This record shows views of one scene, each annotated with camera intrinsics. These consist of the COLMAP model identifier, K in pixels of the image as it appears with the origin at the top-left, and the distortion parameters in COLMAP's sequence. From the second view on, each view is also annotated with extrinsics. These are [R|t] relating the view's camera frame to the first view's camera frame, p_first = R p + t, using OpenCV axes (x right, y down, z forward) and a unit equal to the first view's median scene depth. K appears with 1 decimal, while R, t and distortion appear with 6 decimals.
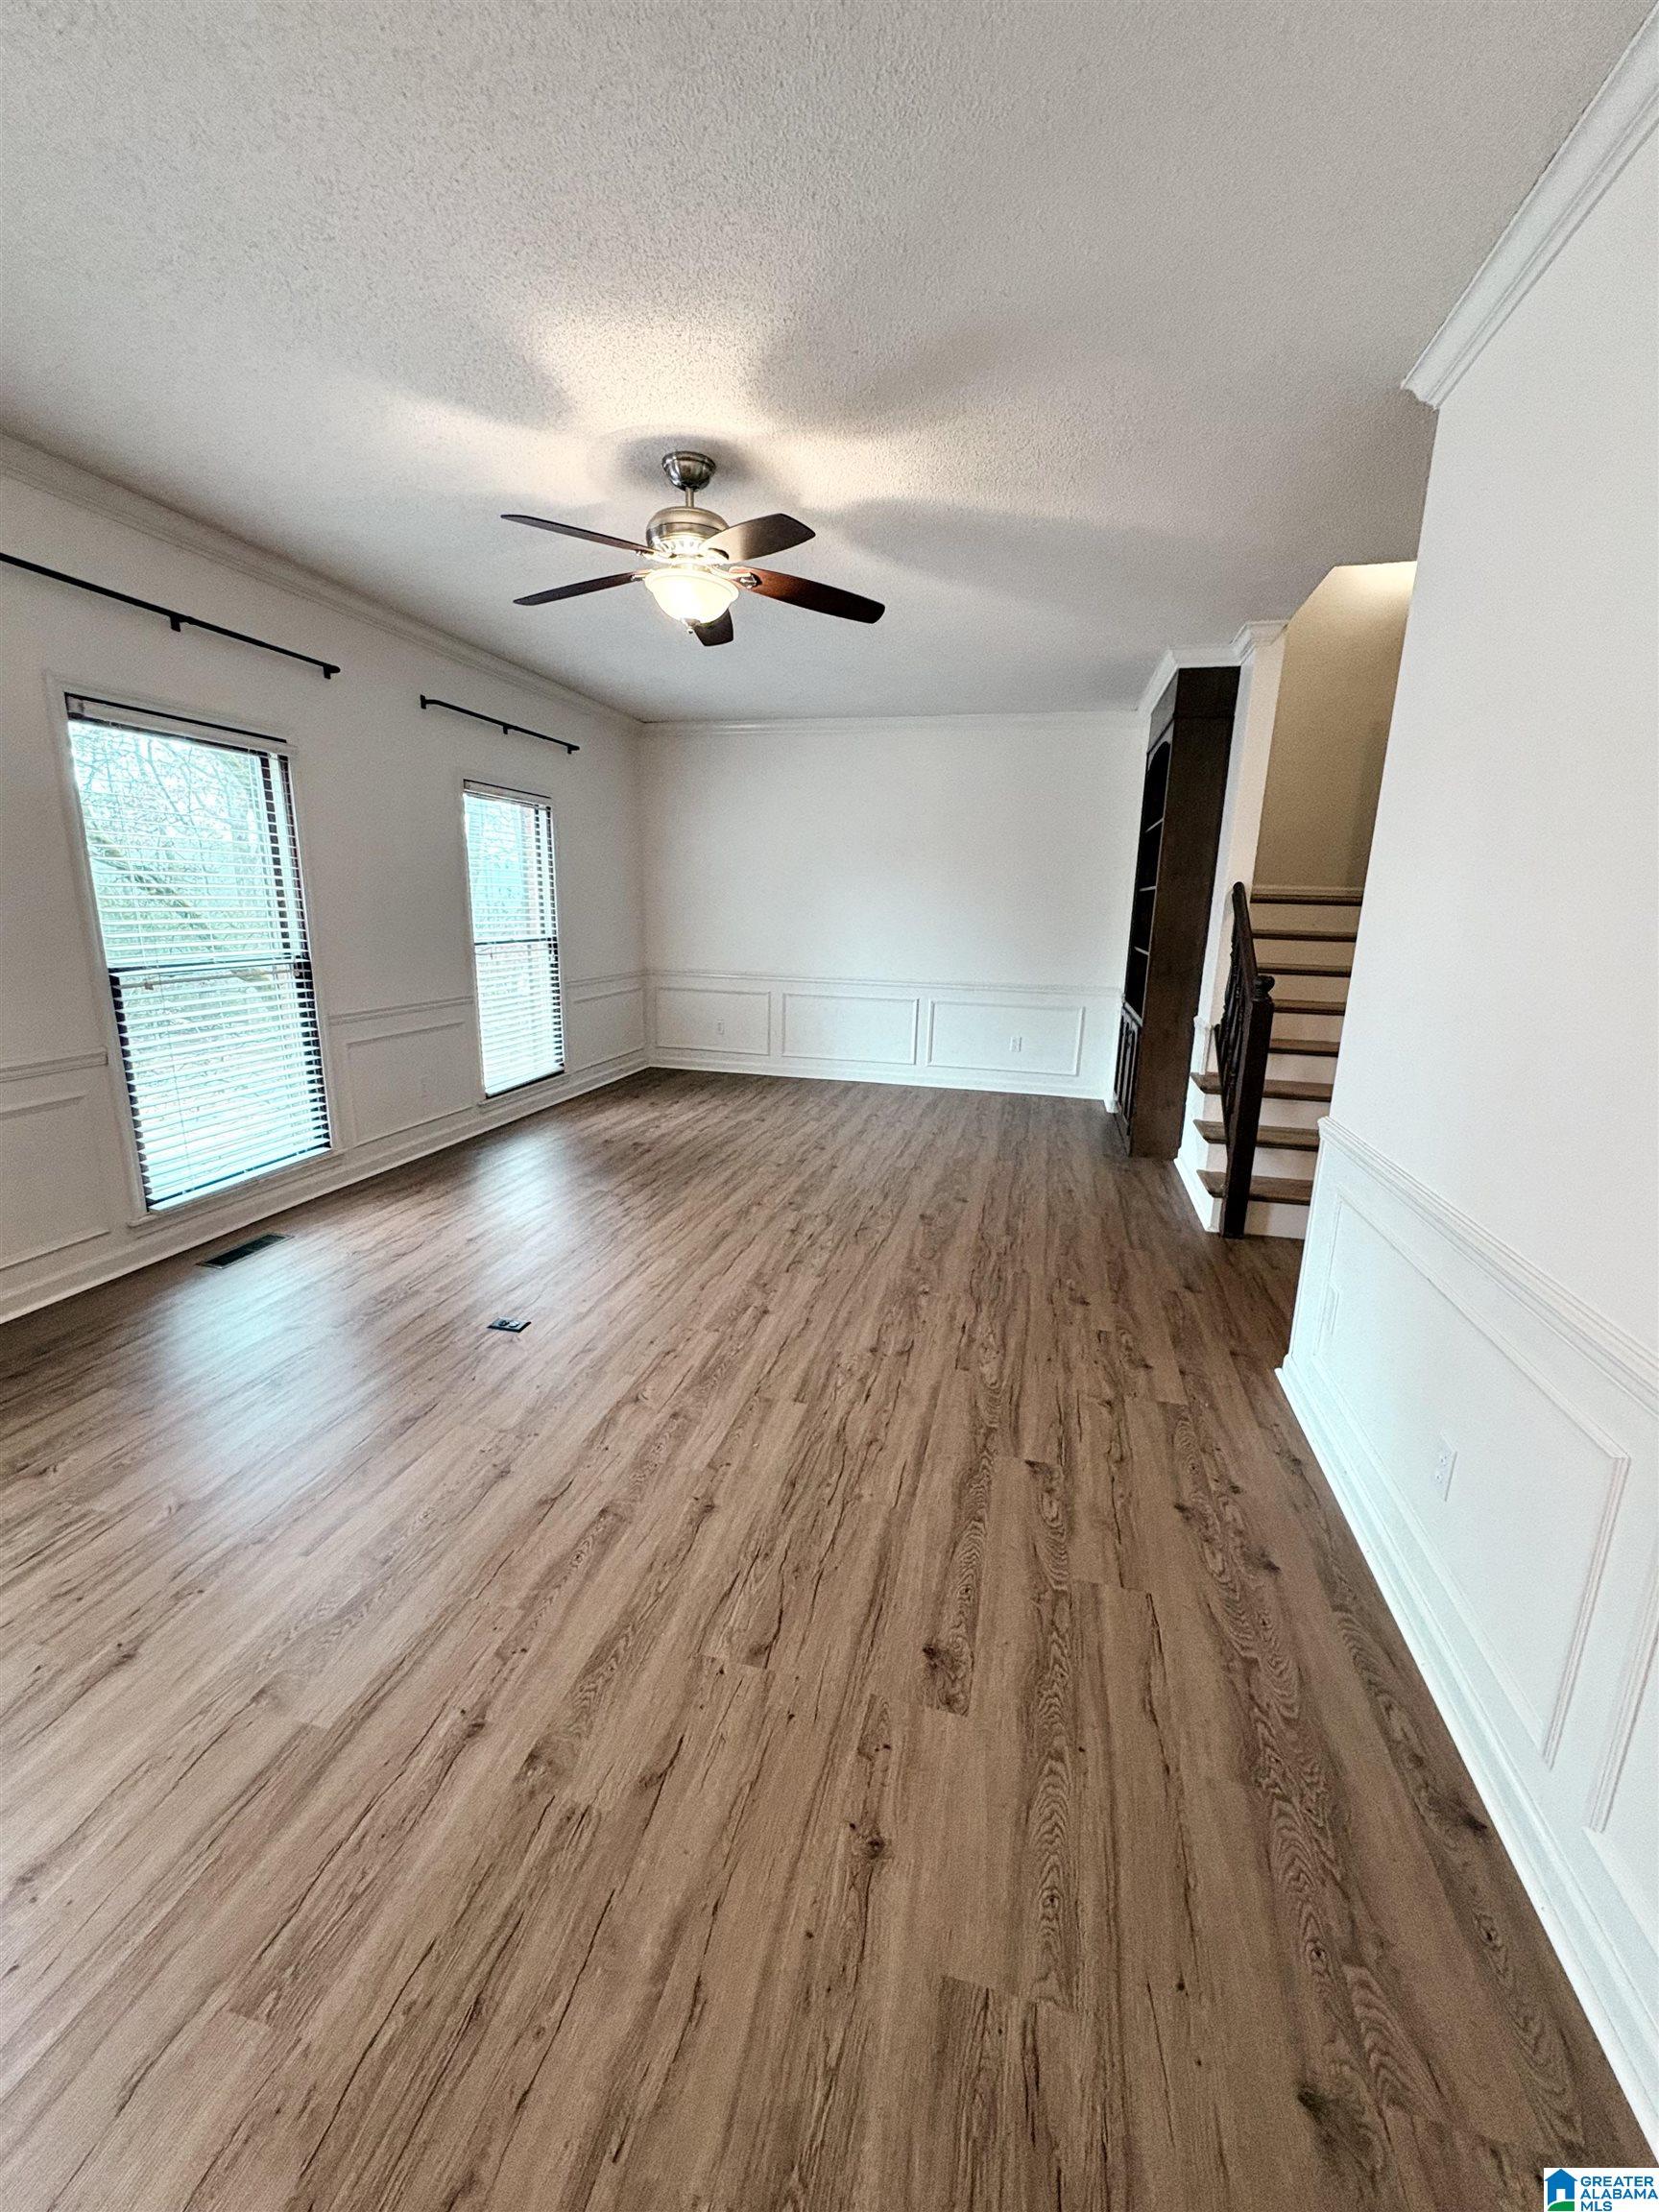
lens RADIAL K [[881.7, 0, 831.0], [0, 881.7, 1107.1], [0, 0, 1]] dist [-0.002667, 0.000548]
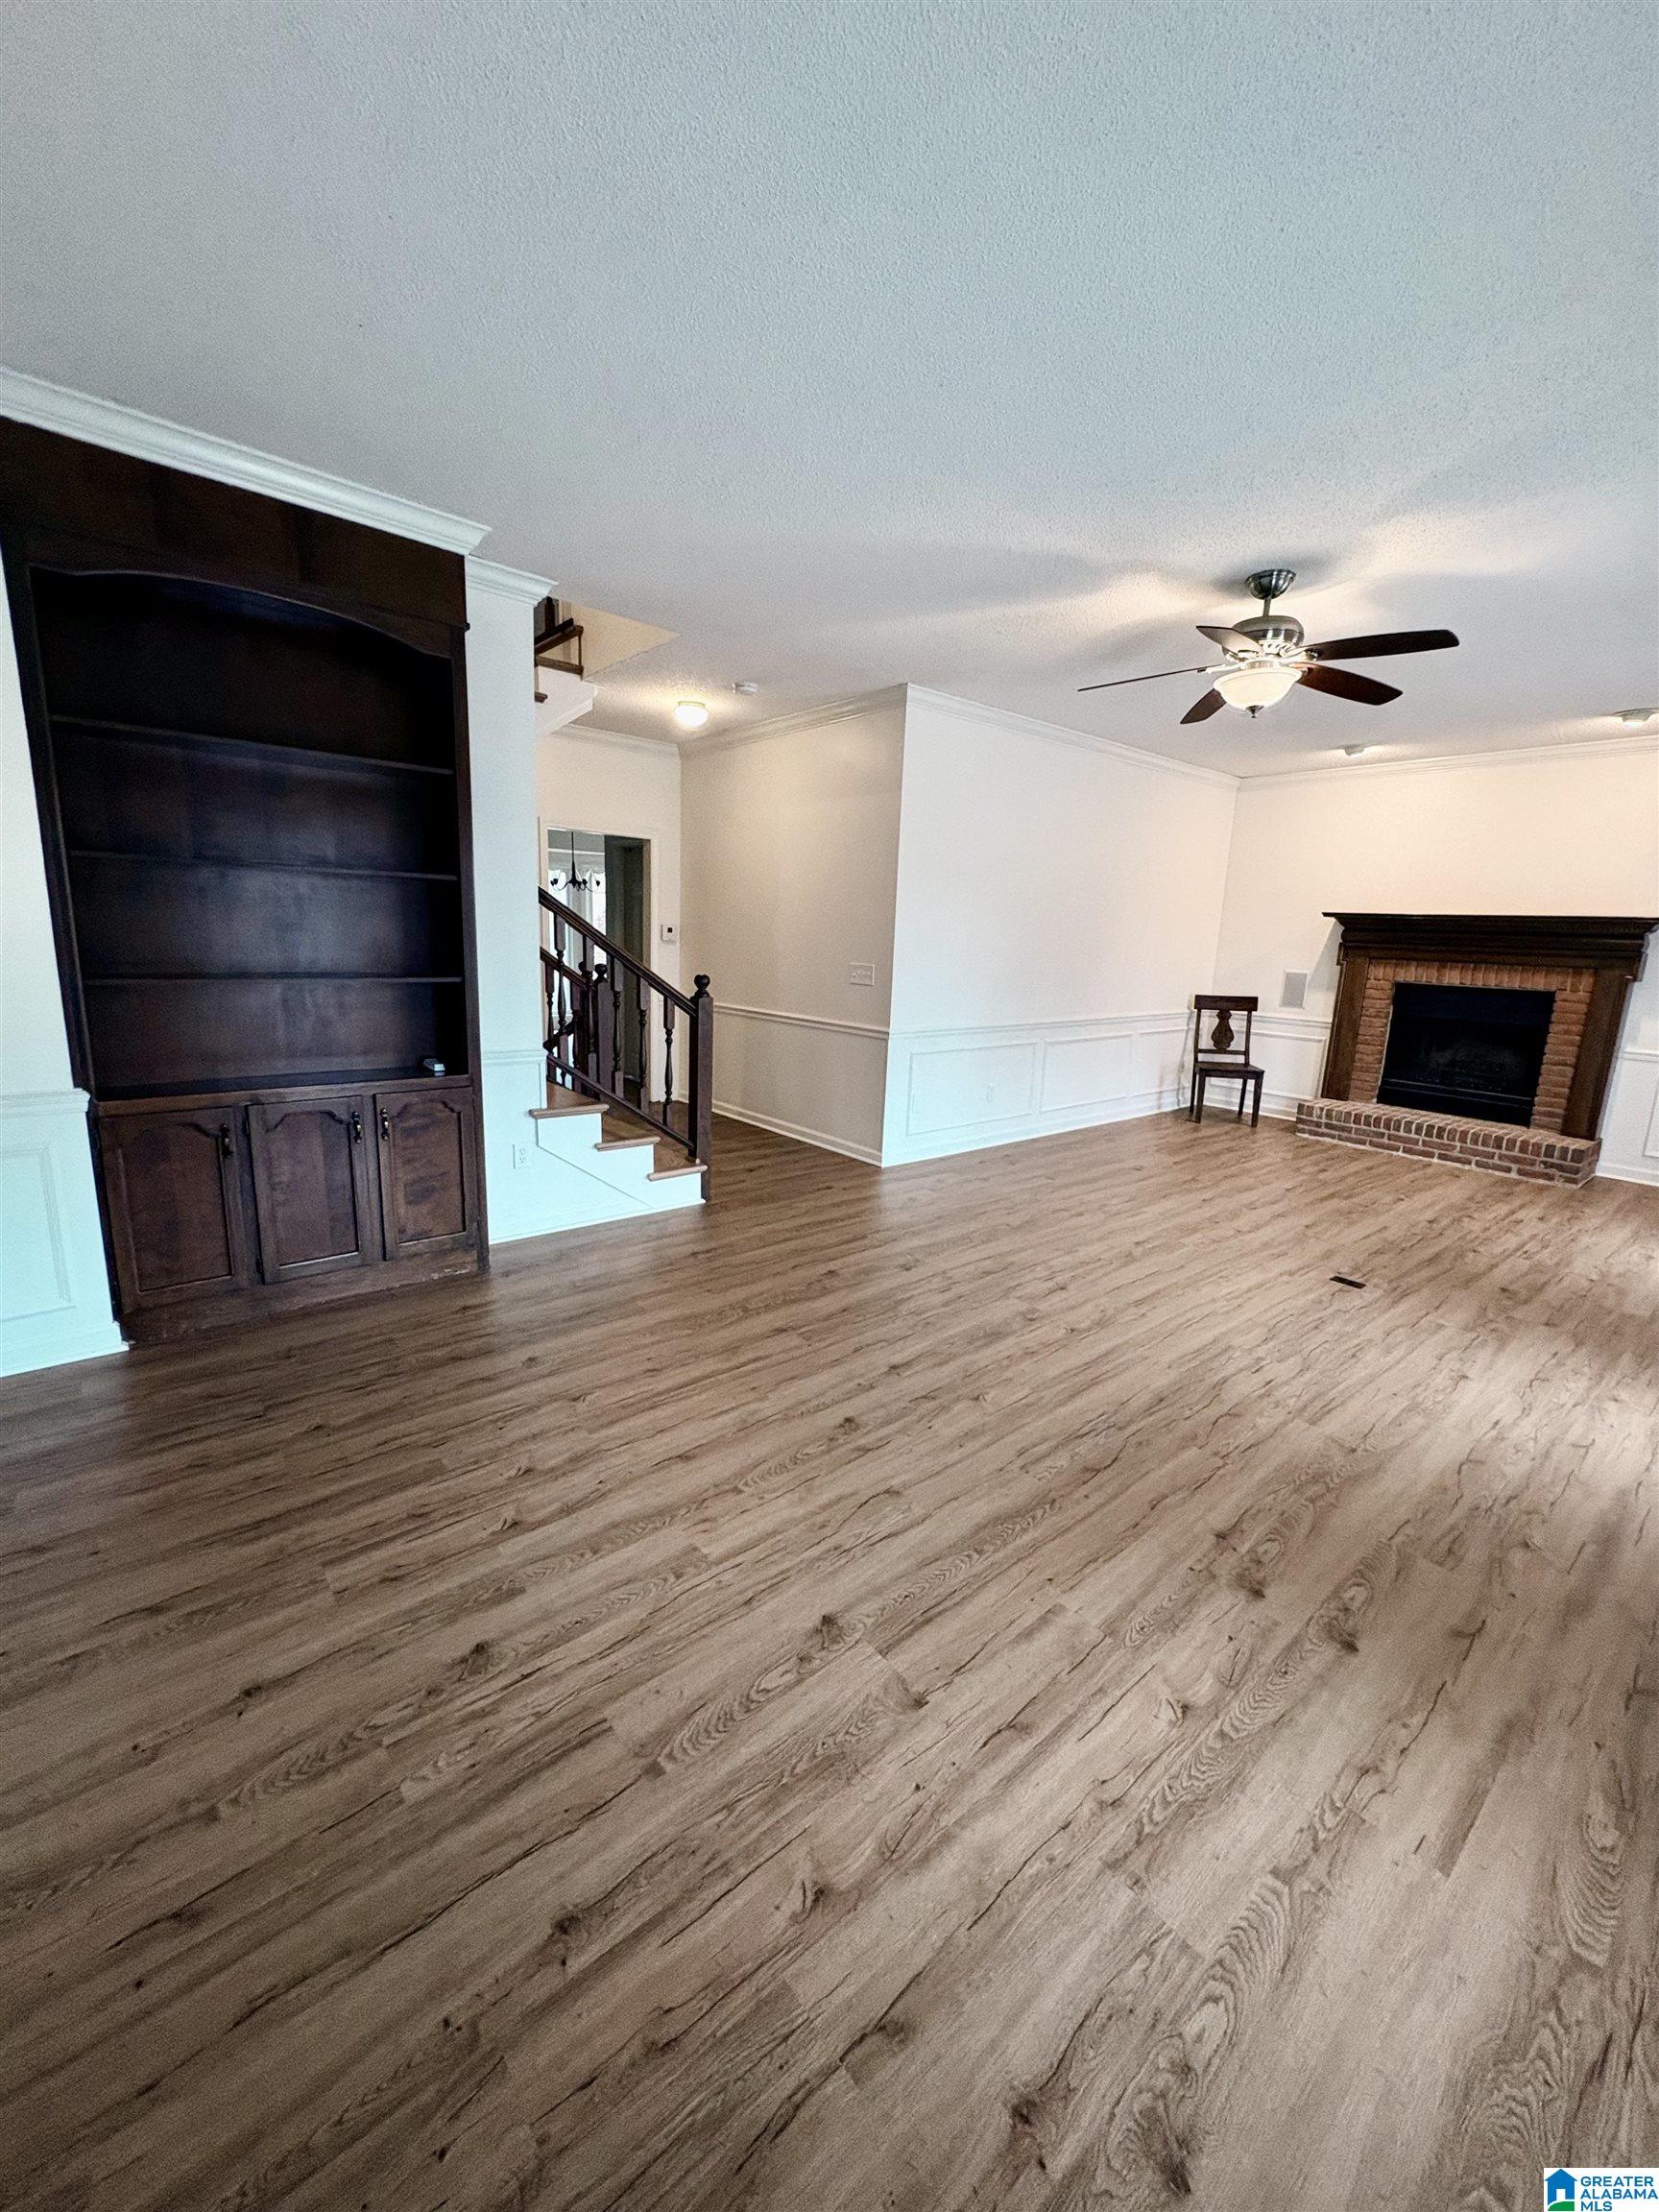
lens RADIAL K [[881.7, 0, 819.0], [0, 881.7, 1104.1], [0, 0, 1]] dist [-0.002667, 0.000548]
pose [[-0.801369, -0.166117, 0.574641, -0.381799], [0.081820, 0.921195, 0.380402, -0.465264], [-0.592548, 0.351859, -0.724626, 1.972828]]
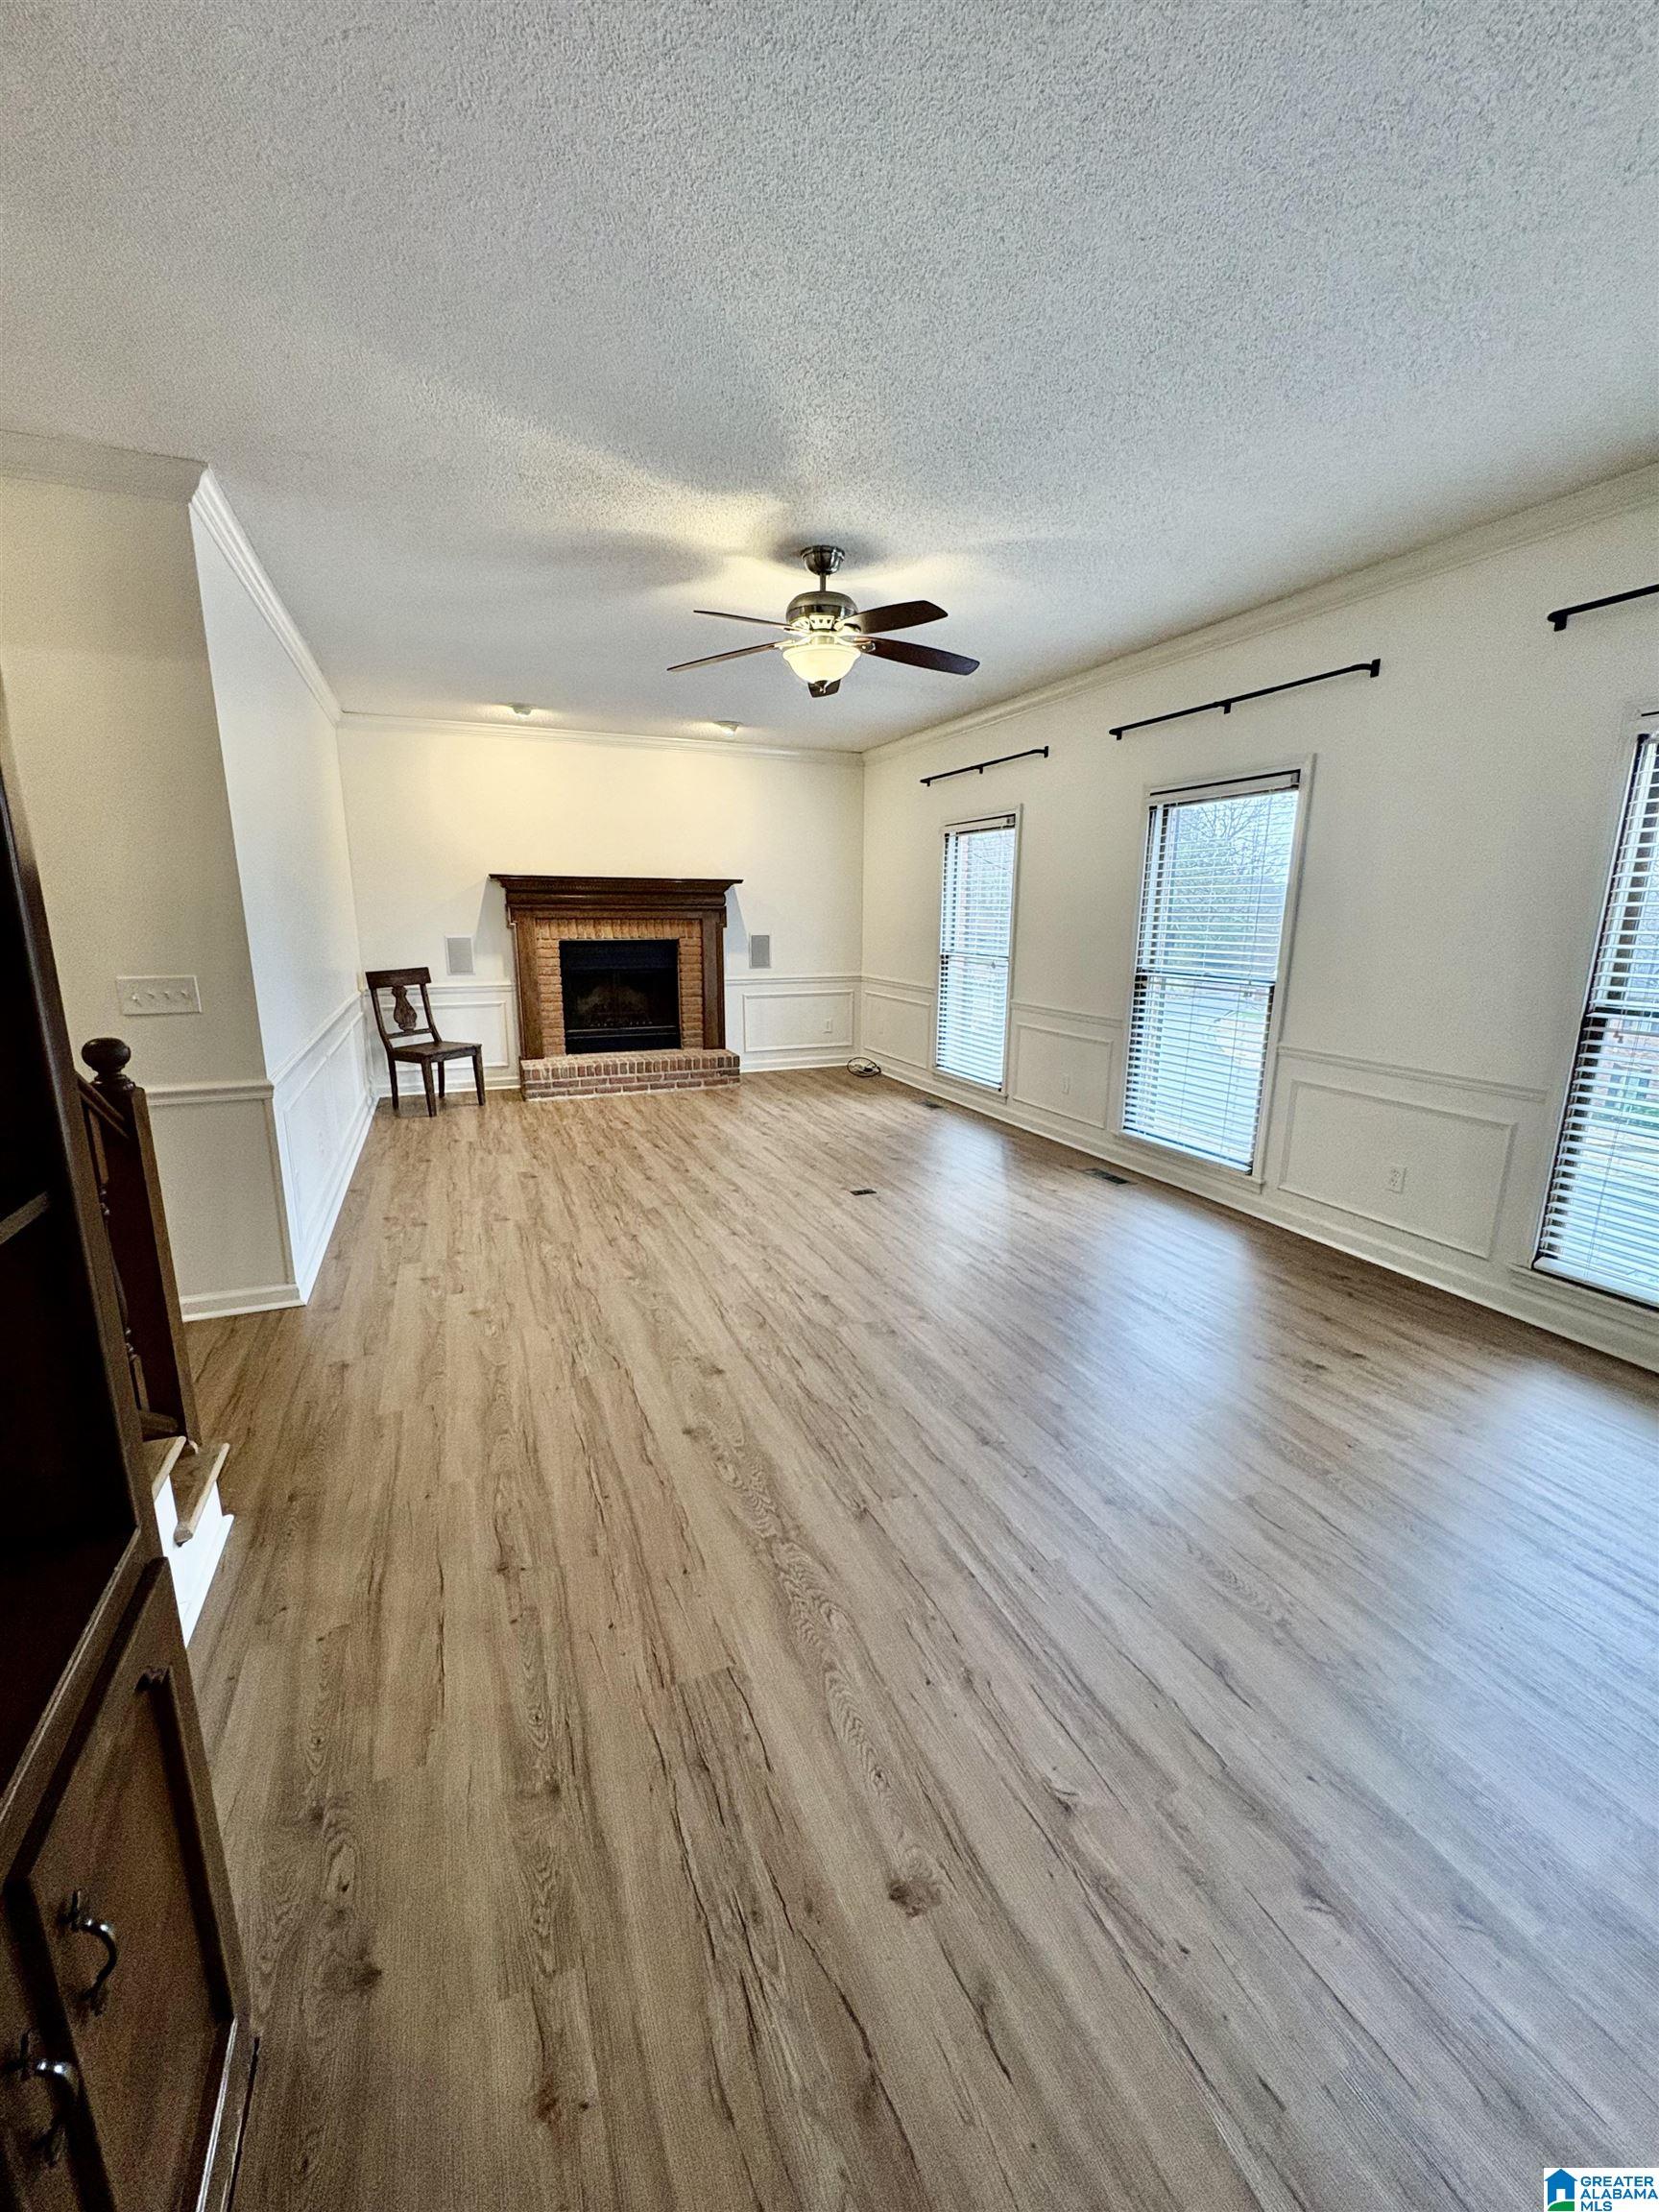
lens RADIAL K [[881.7, 0, 836.3], [0, 881.7, 1108.0], [0, 0, 1]] dist [-0.002667, 0.000548]
pose [[-0.798669, 0.106654, -0.592243, 0.492500], [-0.158188, 0.912347, 0.377624, -0.399372], [0.580606, 0.395282, -0.711792, 1.735089]]
